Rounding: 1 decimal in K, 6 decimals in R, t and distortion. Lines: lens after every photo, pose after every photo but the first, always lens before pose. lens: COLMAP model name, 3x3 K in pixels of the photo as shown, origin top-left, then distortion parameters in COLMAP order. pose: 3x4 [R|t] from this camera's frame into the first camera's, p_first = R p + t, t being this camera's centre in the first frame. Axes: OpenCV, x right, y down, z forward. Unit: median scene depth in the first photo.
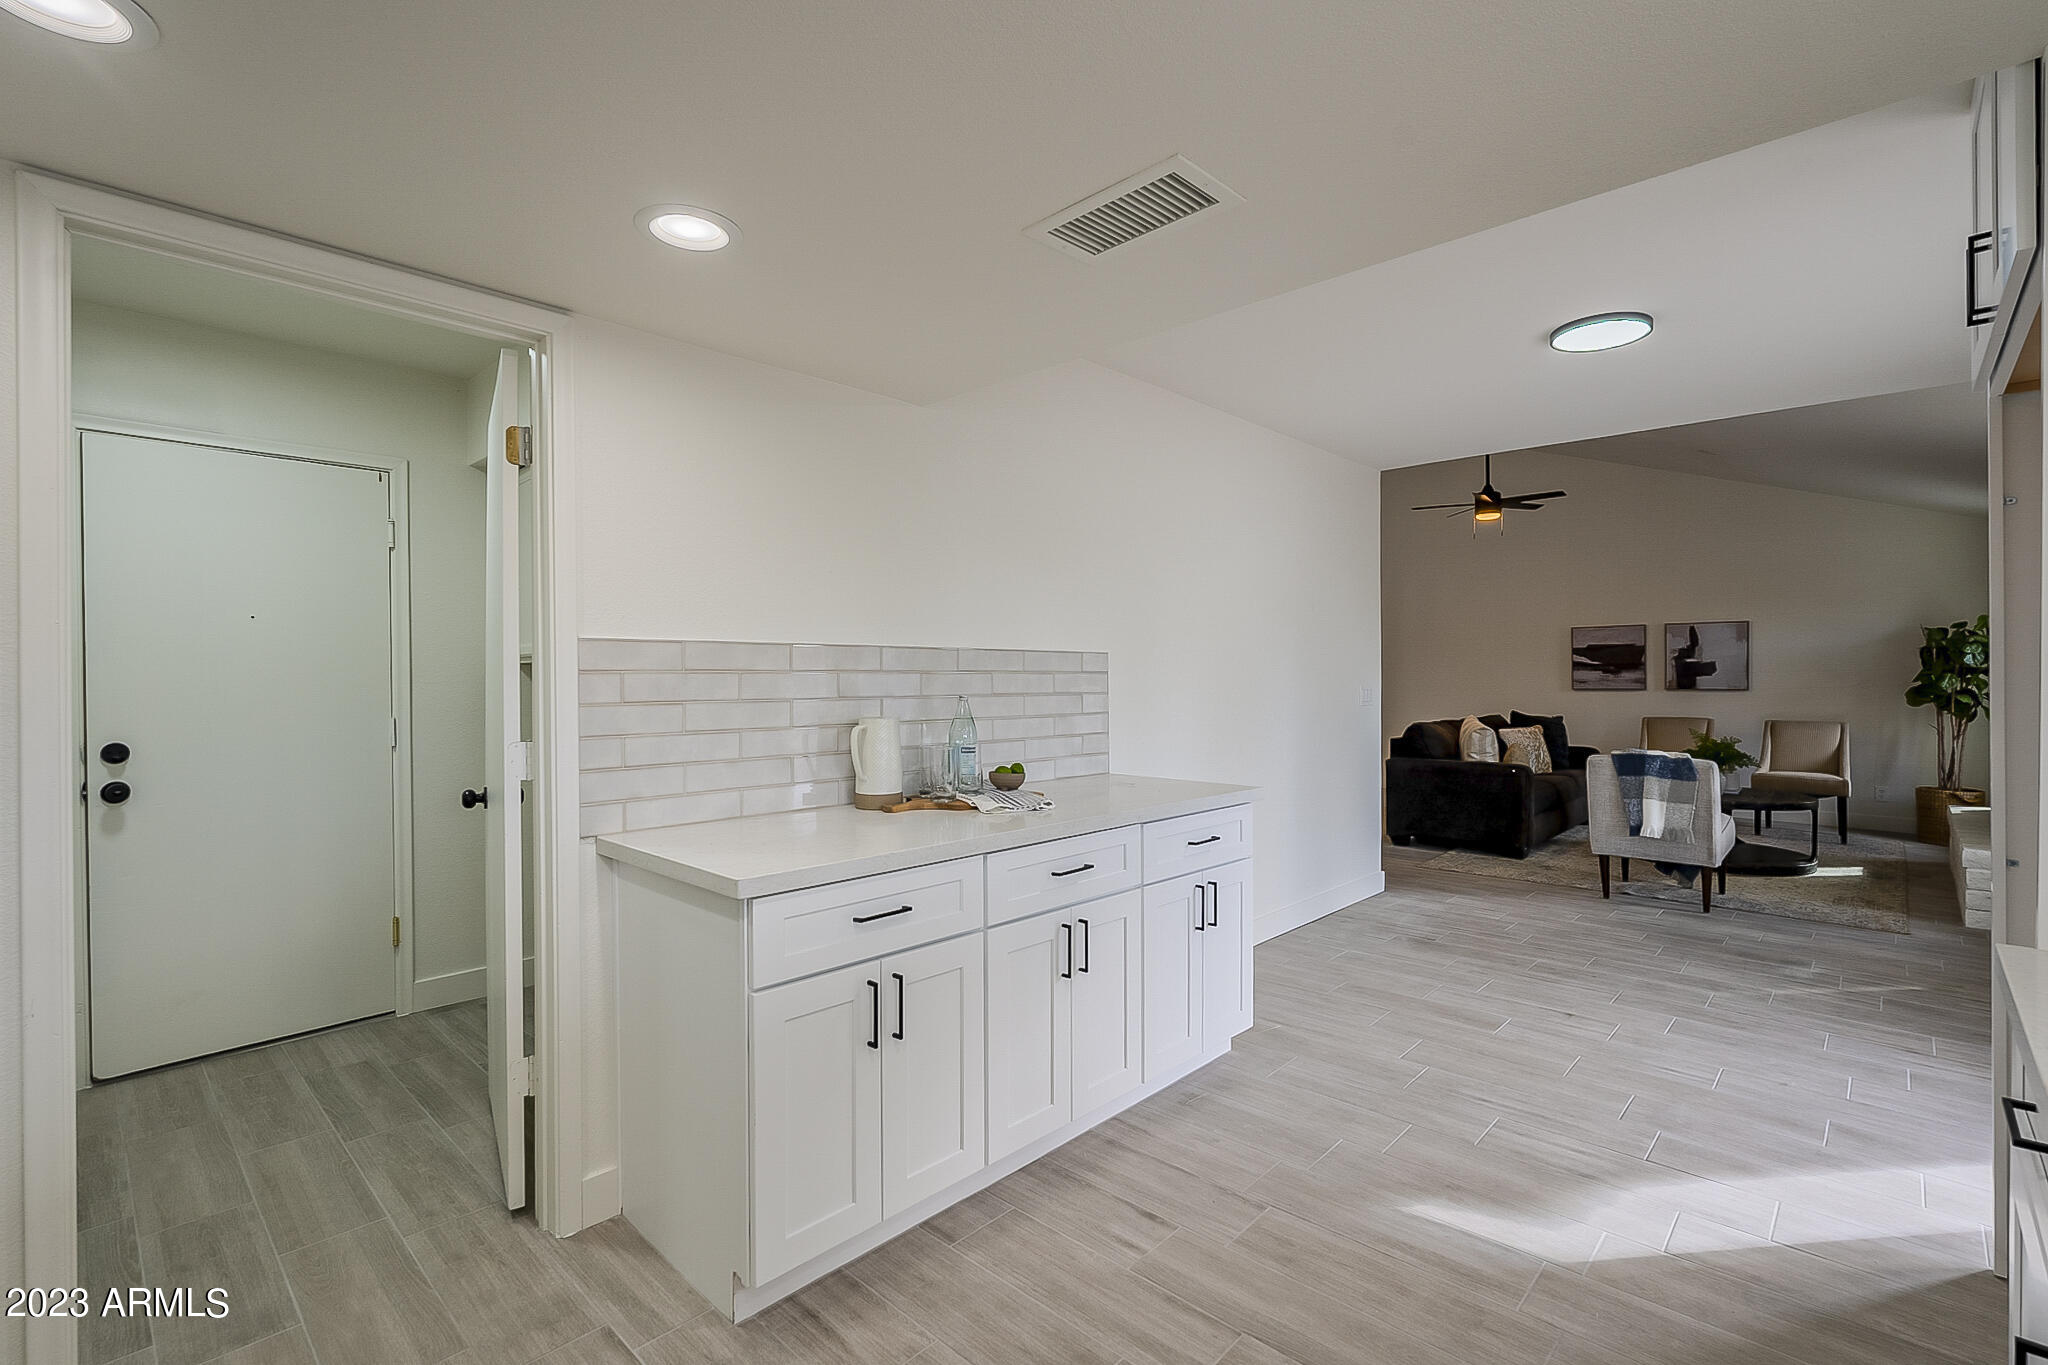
lens RADIAL K [[909.1, 0, 1021.4], [0, 909.1, 690.2], [0, 0, 1]] dist [-0.002870, 0.000166]
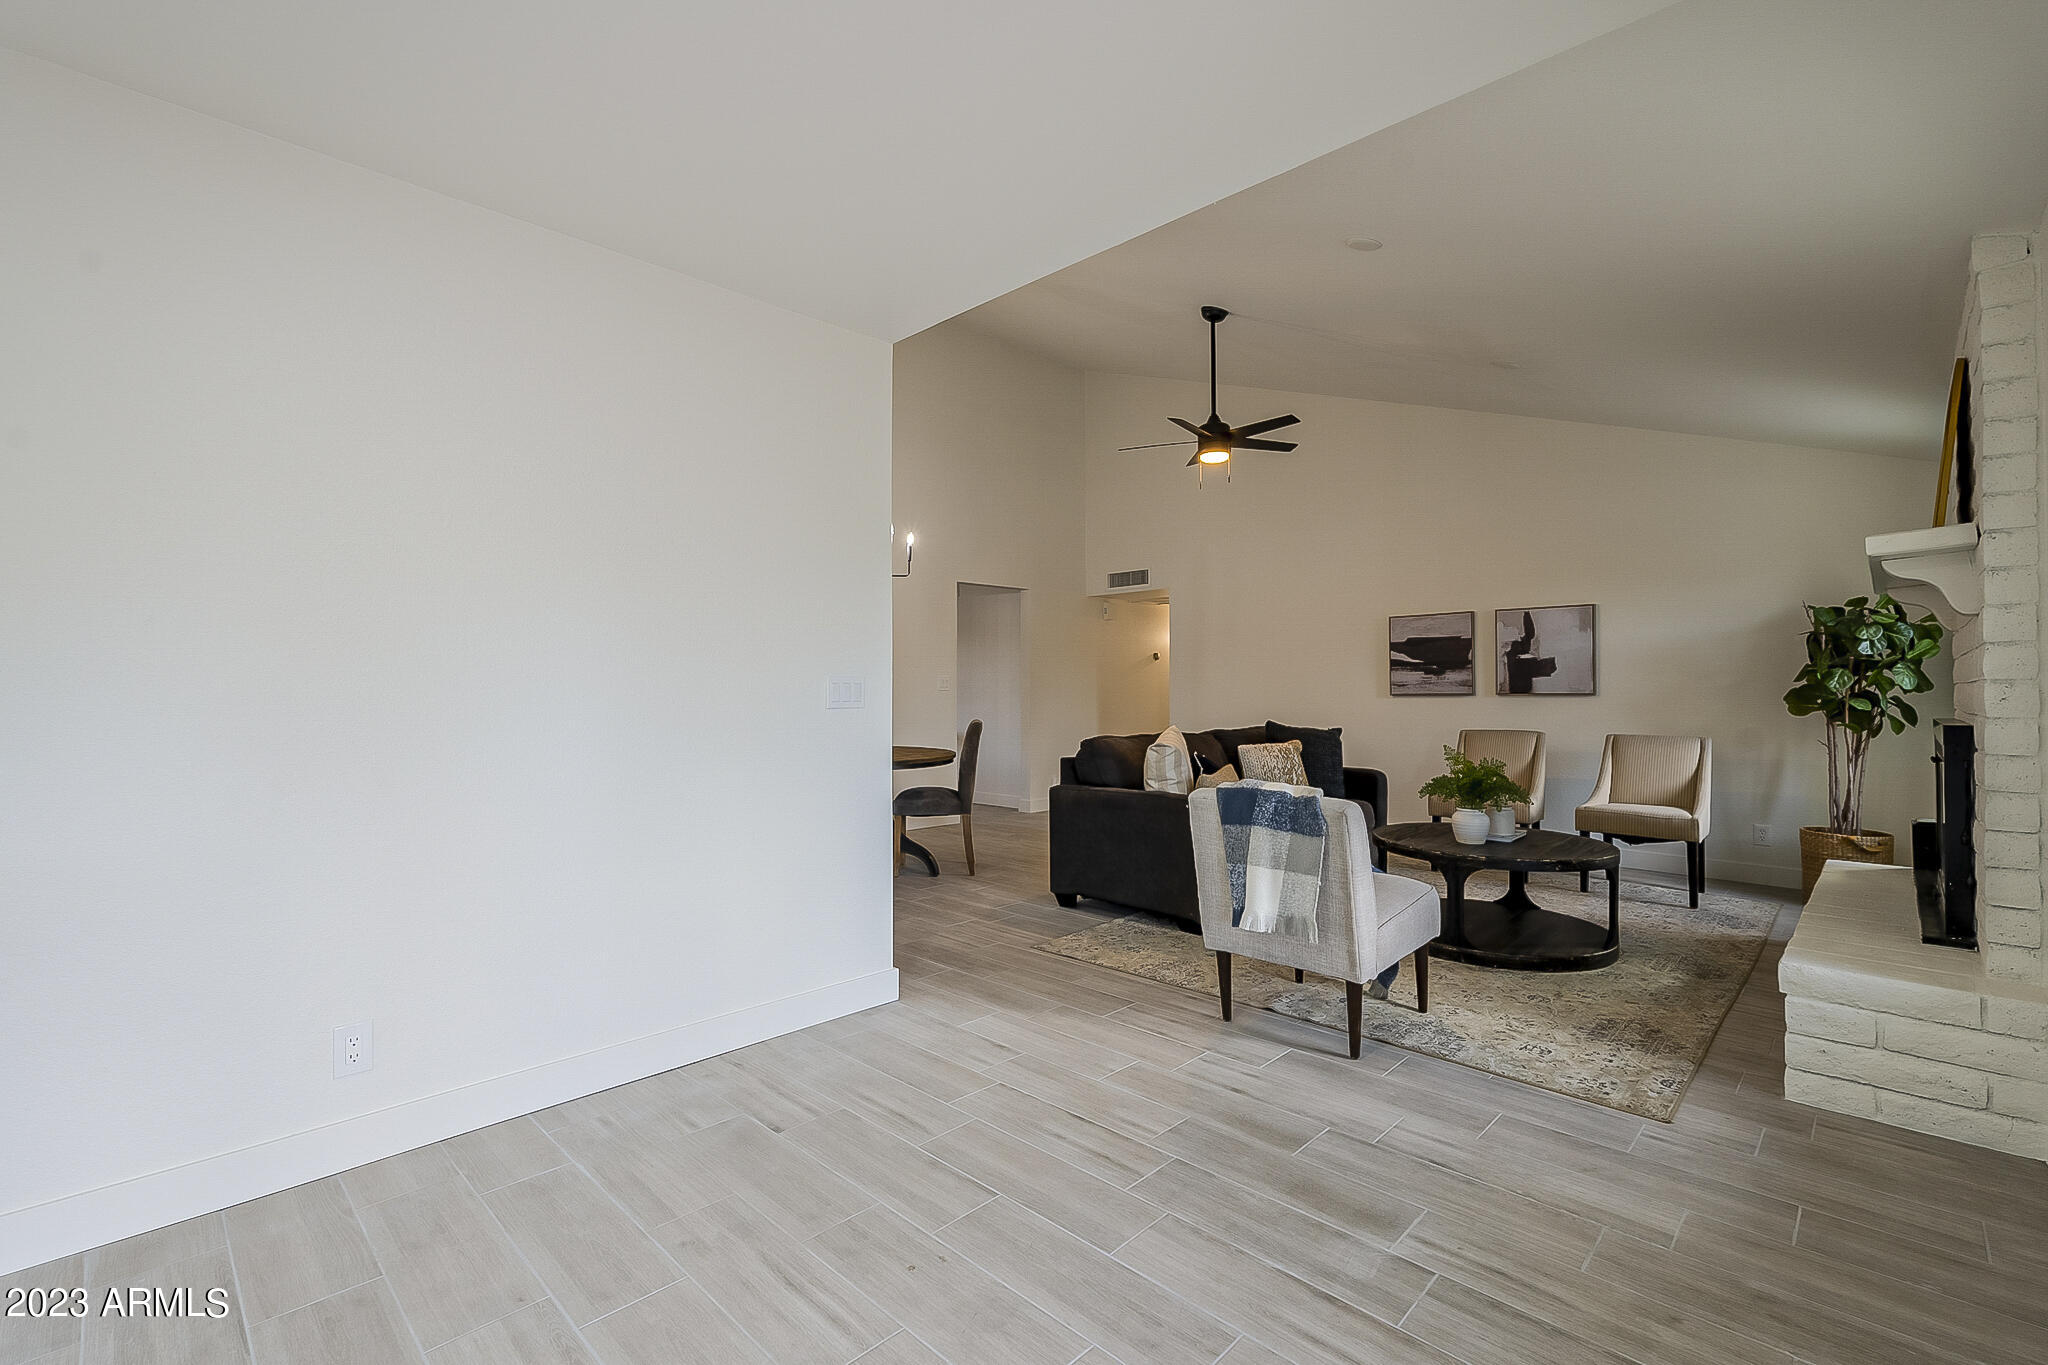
lens RADIAL K [[889.2, 0, 1015.0], [0, 889.2, 692.5], [0, 0, 1]] dist [-0.002029, -0.000132]
pose [[0.999905, 0.002289, -0.013602, 0.372853], [-0.002473, 0.999905, -0.013539, 0.010607], [0.013570, 0.013571, 0.999816, 0.286408]]
